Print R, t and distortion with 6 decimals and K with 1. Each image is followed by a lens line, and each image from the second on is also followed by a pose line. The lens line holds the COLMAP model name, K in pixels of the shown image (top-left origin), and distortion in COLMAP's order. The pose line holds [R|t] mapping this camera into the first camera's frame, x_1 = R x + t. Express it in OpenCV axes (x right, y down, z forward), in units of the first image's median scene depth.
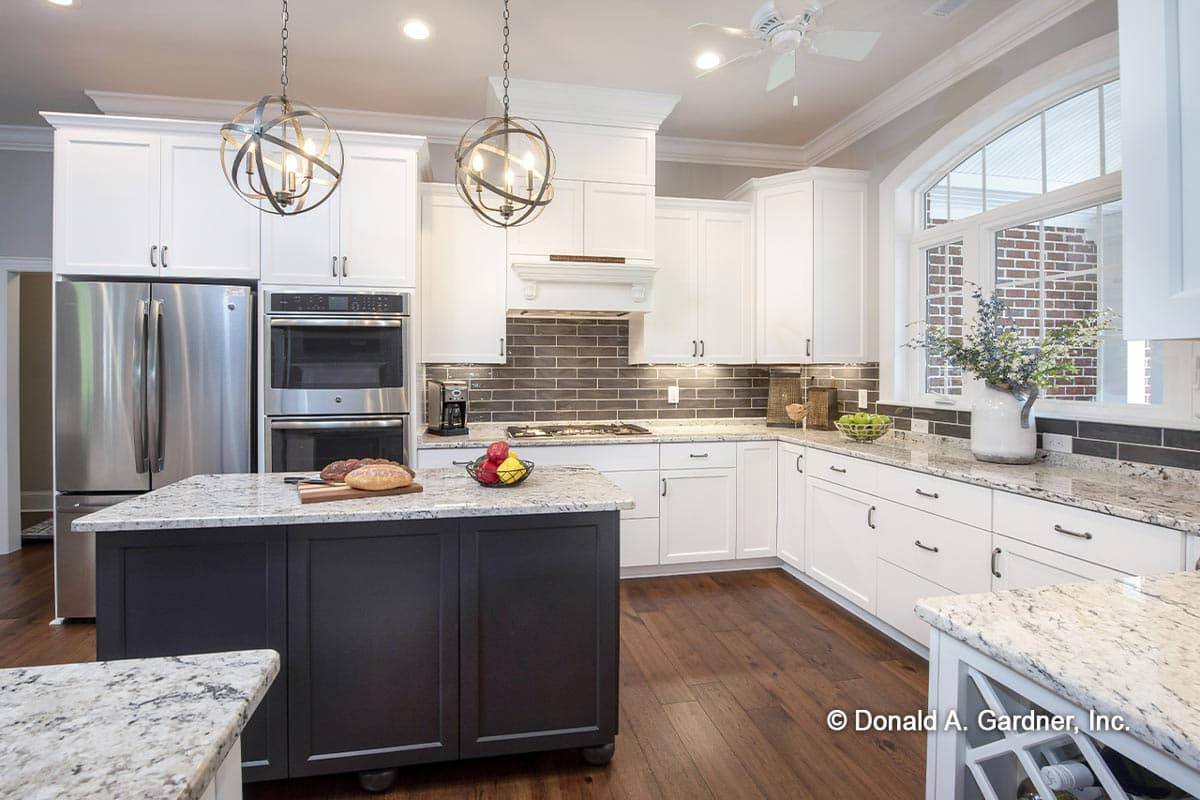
lens RADIAL K [[539.0, 0, 558.4], [0, 539.0, 372.7], [0, 0, 1]] dist [-0.015168, -0.000126]
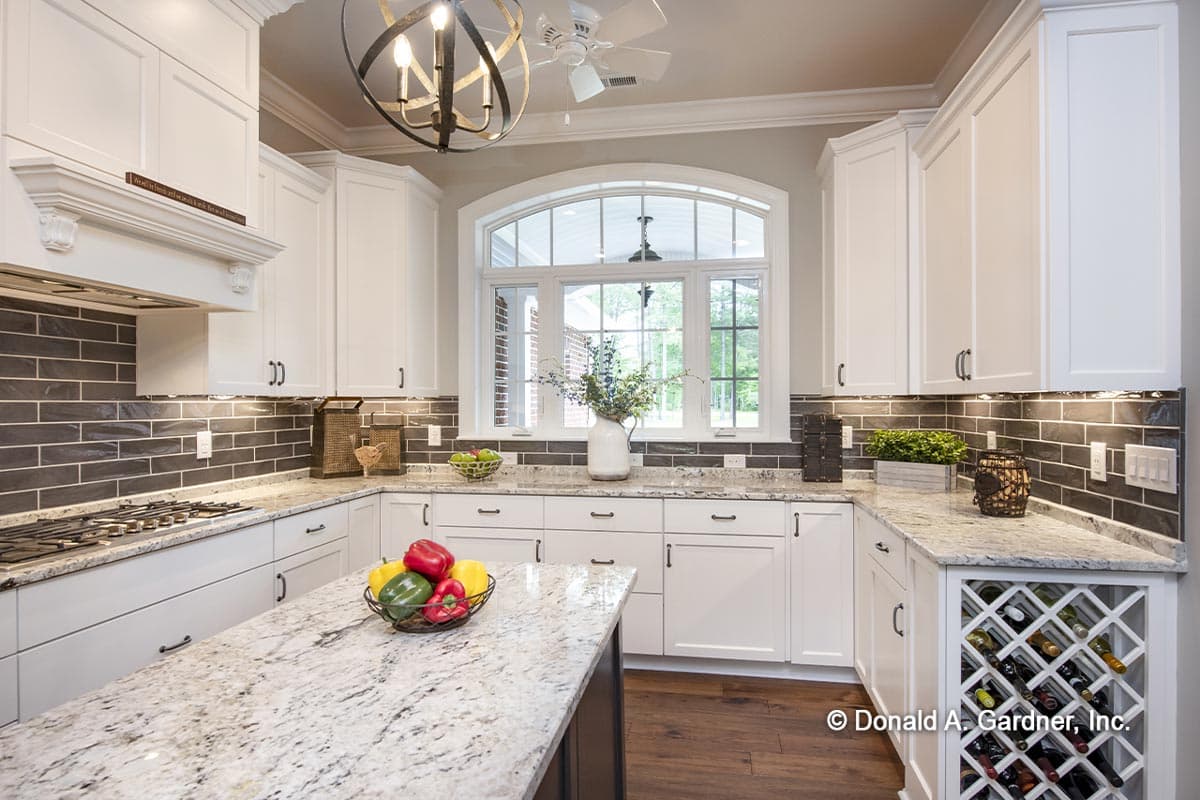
lens RADIAL K [[640.3, 0, 629.0], [0, 640.3, 401.1], [0, 0, 1]] dist [-0.004893, 0.000121]
pose [[0.324537, 0.001882, 0.945871, -0.368596], [0.007467, 0.999962, -0.004552, -0.003063], [-0.945843, 0.008540, 0.324511, 0.337134]]
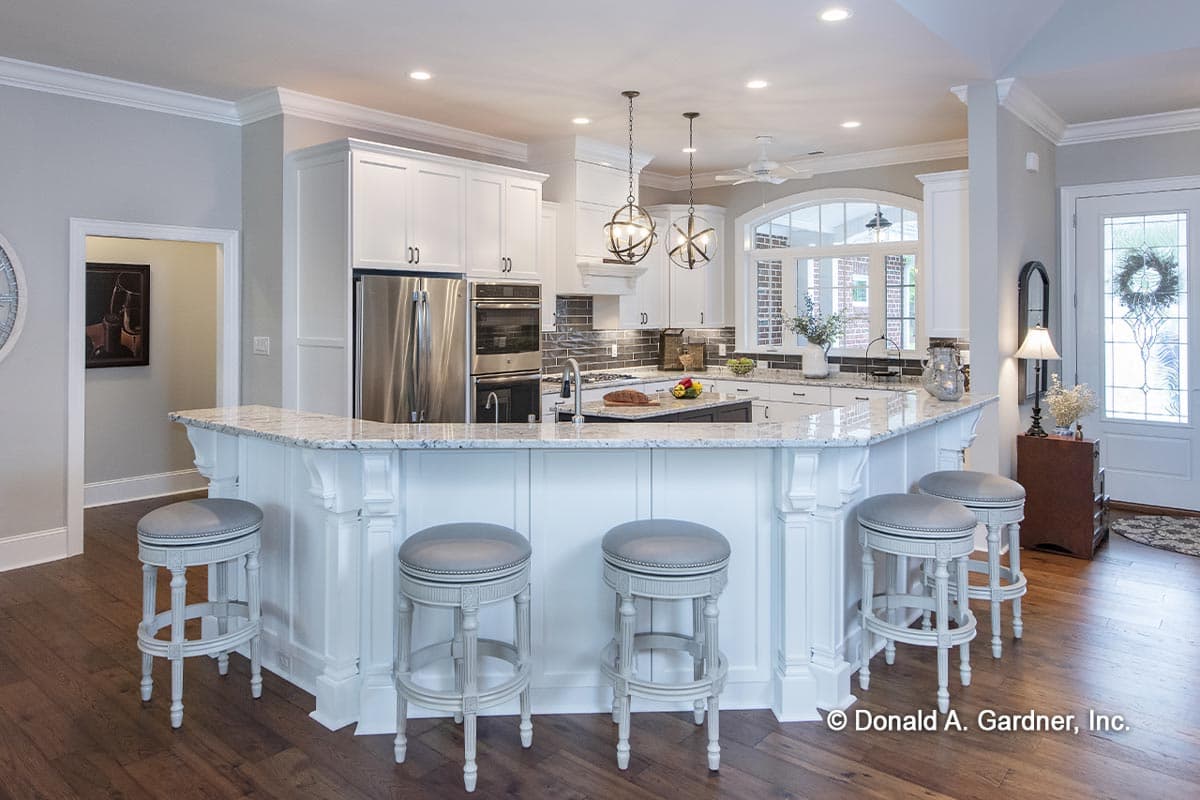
lens RADIAL K [[794.9, 0, 580.2], [0, 794.9, 307.9], [0, 0, 1]] dist [0.000742, 0.002104]
pose [[0.777483, 0.003993, 0.628891, -1.274554], [0.003746, 0.999933, -0.010981, -0.052846], [-0.628892, 0.010893, 0.777416, -0.583453]]
